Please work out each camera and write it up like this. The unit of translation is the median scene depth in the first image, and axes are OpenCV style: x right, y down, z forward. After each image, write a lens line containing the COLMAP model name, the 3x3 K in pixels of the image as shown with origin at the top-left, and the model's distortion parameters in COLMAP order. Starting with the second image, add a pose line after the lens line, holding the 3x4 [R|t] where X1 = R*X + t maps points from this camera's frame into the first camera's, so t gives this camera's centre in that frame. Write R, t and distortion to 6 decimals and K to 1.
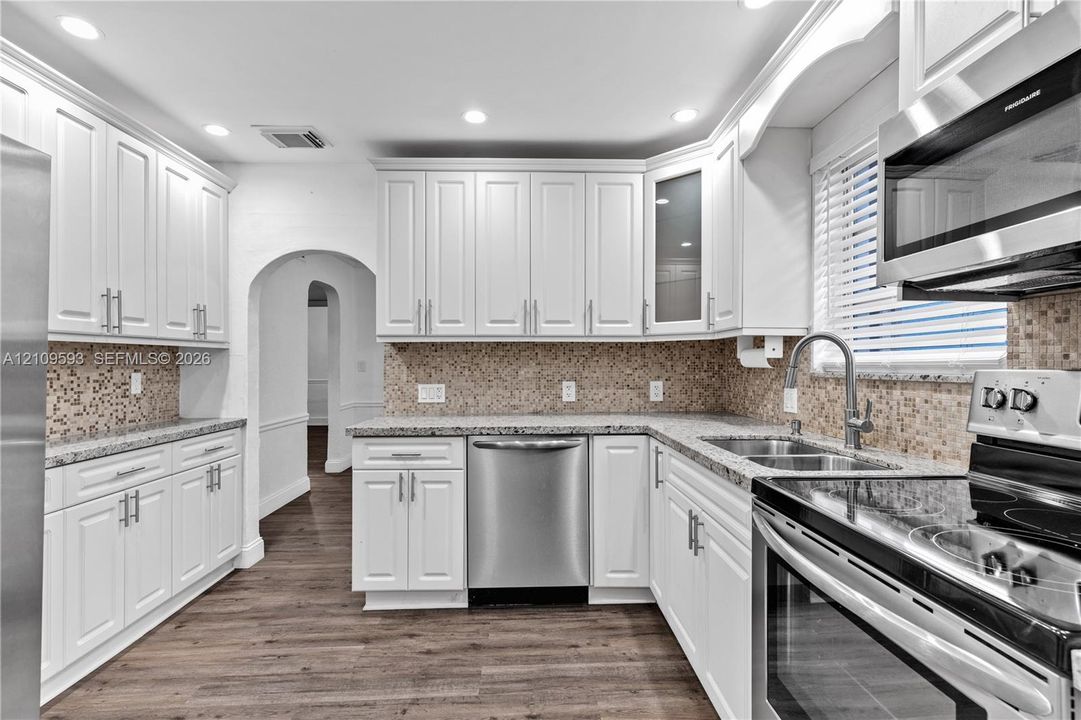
lens RADIAL K [[518.2, 0, 549.1], [0, 518.2, 362.2], [0, 0, 1]] dist [0.004549, 0.000777]
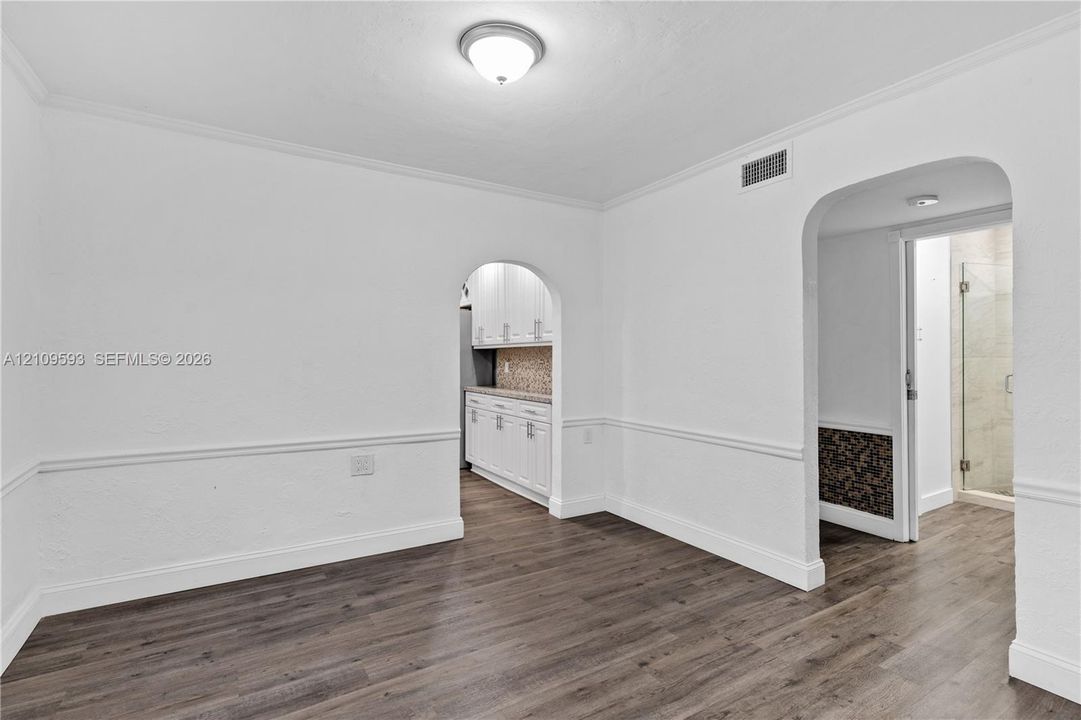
lens RADIAL K [[518.2, 0, 540.5], [0, 518.2, 357.8], [0, 0, 1]] dist [0.004549, 0.000777]
pose [[-0.883209, 0.002954, -0.468970, 0.056375], [0.002877, 0.999995, 0.000881, 0.005307], [0.468971, -0.000571, -0.883213, 2.417480]]
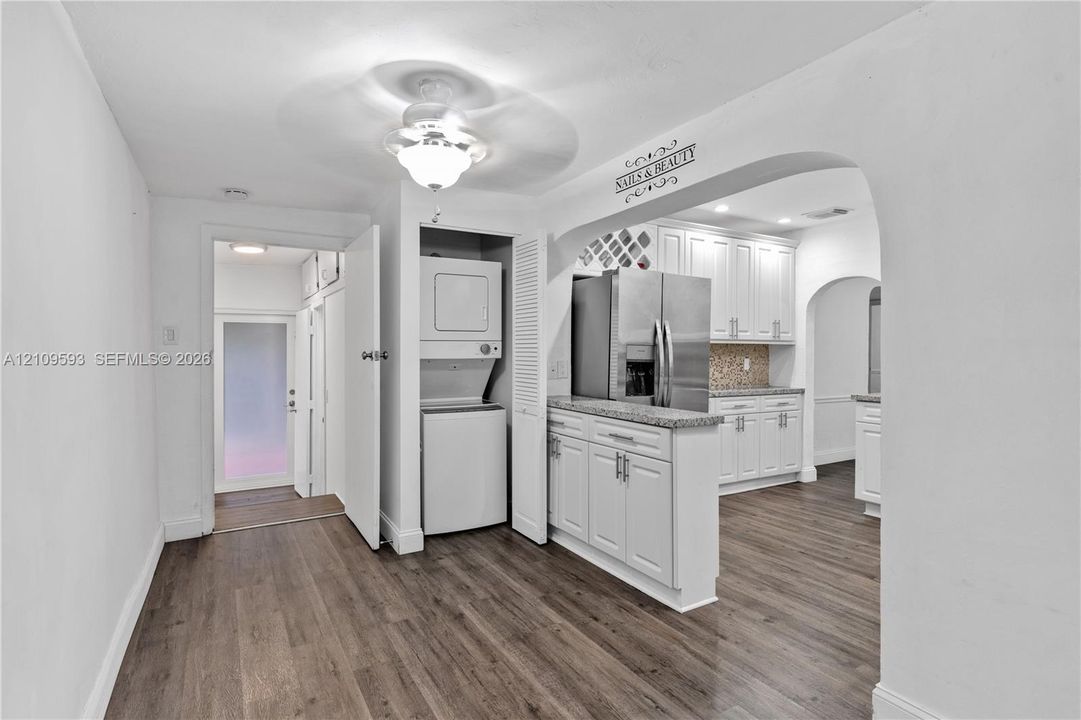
lens RADIAL K [[518.2, 0, 541.1], [0, 518.2, 353.8], [0, 0, 1]] dist [0.004549, 0.000777]
pose [[0.465264, 0.005428, -0.885155, 0.508023], [-0.003721, 0.999984, 0.004176, -0.001648], [0.885164, 0.001350, 0.465277, -0.515794]]
